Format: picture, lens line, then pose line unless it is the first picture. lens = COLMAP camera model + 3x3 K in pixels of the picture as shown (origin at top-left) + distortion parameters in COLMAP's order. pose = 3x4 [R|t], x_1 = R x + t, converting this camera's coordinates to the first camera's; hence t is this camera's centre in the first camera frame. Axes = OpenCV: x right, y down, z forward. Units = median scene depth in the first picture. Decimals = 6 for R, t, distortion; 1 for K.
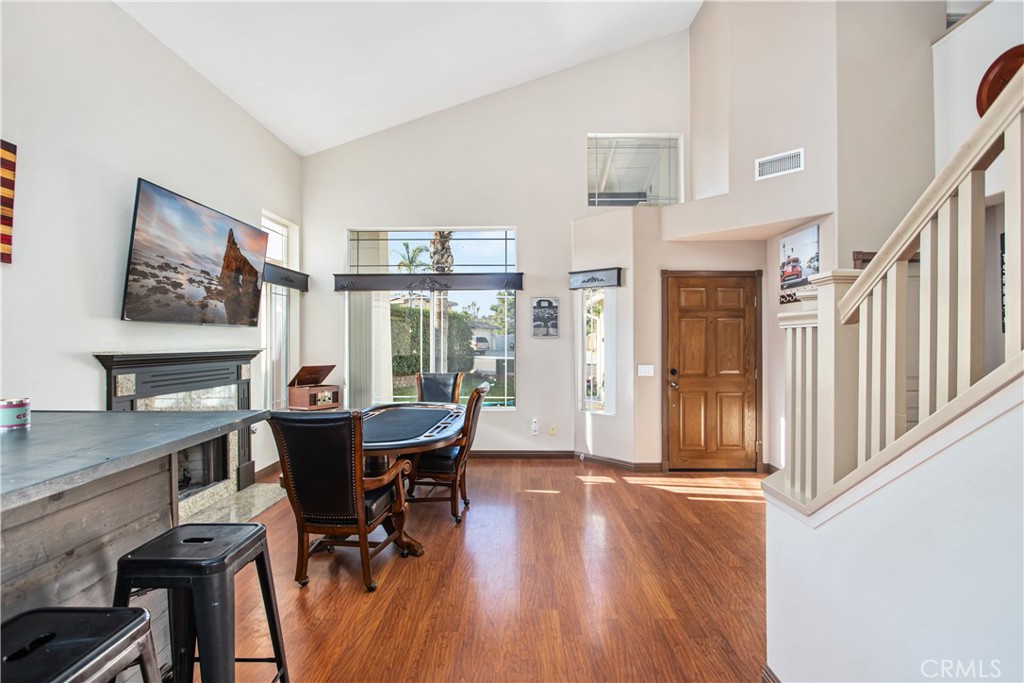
lens RADIAL K [[489.5, 0, 515.8], [0, 489.5, 340.0], [0, 0, 1]] dist [-0.029715, 0.009466]
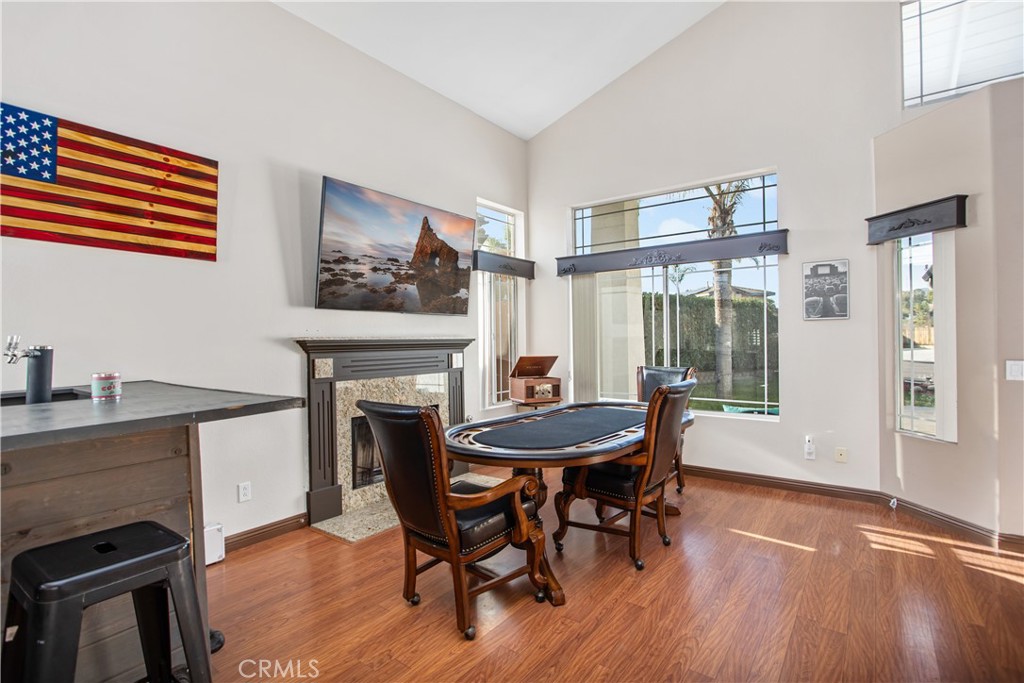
lens RADIAL K [[489.5, 0, 515.8], [0, 489.5, 340.0], [0, 0, 1]] dist [-0.029715, 0.009466]
pose [[0.811189, -0.008370, -0.584724, 0.124956], [0.012115, 0.999924, 0.002492, 0.020599], [0.584658, -0.009106, 0.811229, 0.233621]]
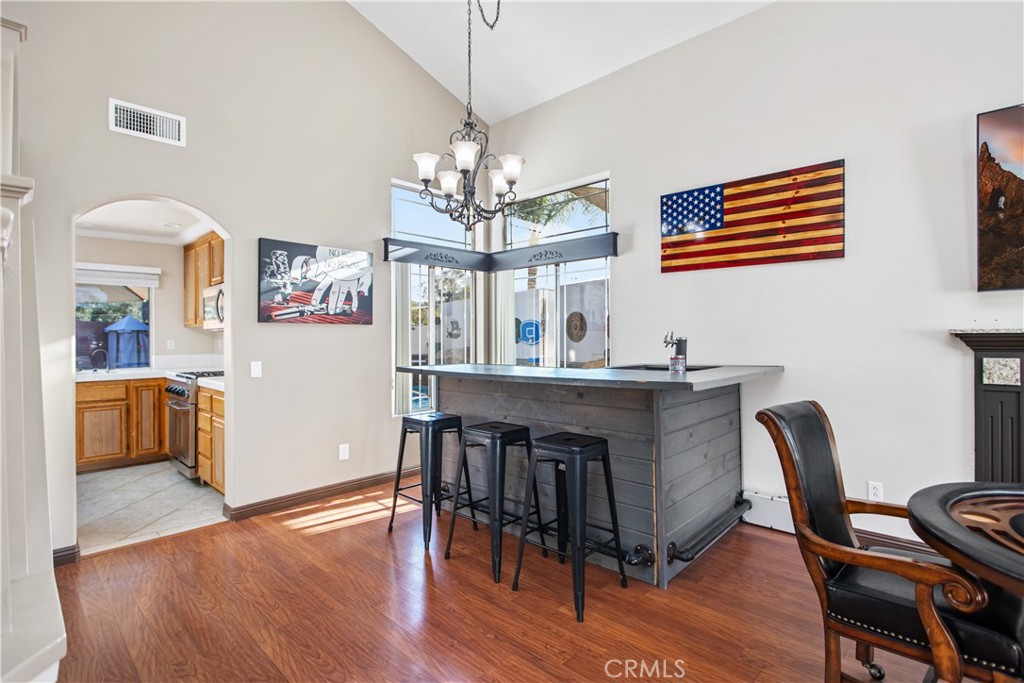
lens RADIAL K [[489.5, 0, 515.8], [0, 489.5, 340.0], [0, 0, 1]] dist [-0.029715, 0.009466]
pose [[-0.670010, -0.001373, -0.742351, 0.213482], [0.002337, 0.999989, -0.003959, 0.027584], [0.742349, -0.004387, -0.669999, 0.610130]]
